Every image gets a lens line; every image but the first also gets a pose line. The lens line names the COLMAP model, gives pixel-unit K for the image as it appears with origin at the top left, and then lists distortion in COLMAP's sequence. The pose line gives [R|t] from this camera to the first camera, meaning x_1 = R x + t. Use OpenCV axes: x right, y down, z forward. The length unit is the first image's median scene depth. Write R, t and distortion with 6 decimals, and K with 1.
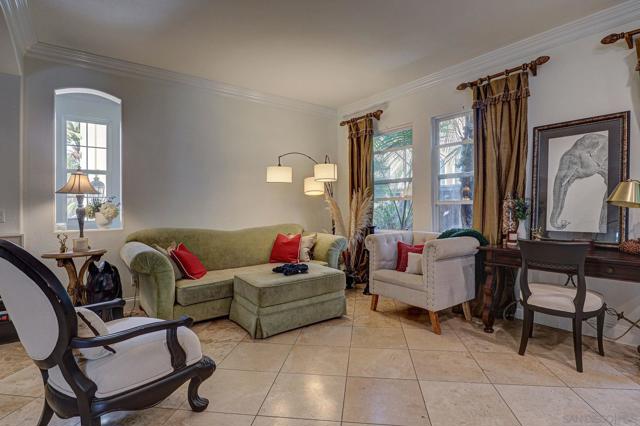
lens RADIAL K [[322.0, 0, 321.3], [0, 322.0, 208.1], [0, 0, 1]] dist [-0.029840, 0.007362]
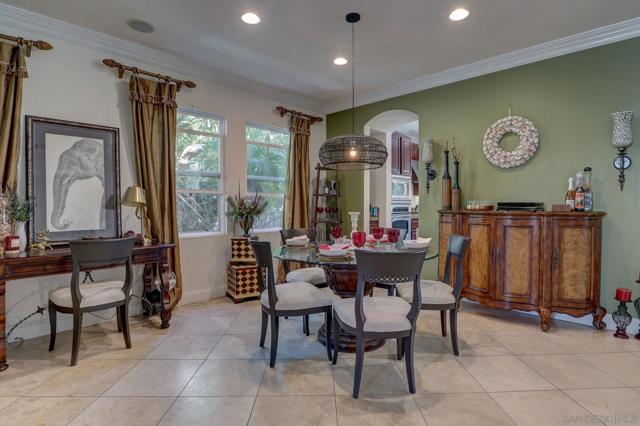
lens RADIAL K [[322.0, 0, 324.6], [0, 322.0, 212.7], [0, 0, 1]] dist [-0.029840, 0.007362]
pose [[-0.153180, -0.013678, 0.988104, -0.319523], [0.009379, 0.999839, 0.015294, 0.007741], [-0.988154, 0.011611, -0.153027, 0.338625]]
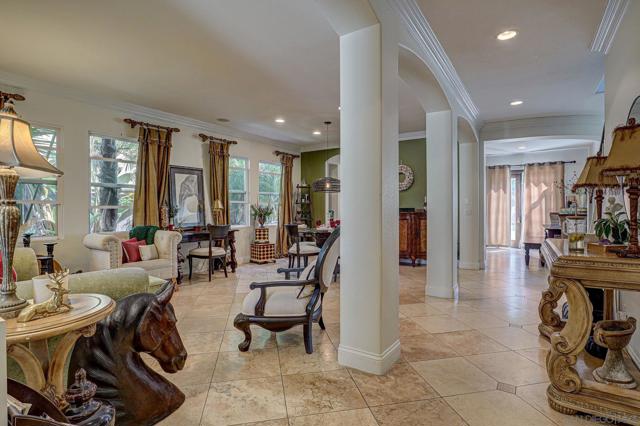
lens RADIAL K [[322.0, 0, 328.7], [0, 322.0, 212.1], [0, 0, 1]] dist [-0.029840, 0.007362]
pose [[-0.349251, 0.000206, 0.937029, -1.302629], [0.012899, 0.999906, 0.004588, 0.006749], [-0.936941, 0.013689, -0.349221, 0.817489]]
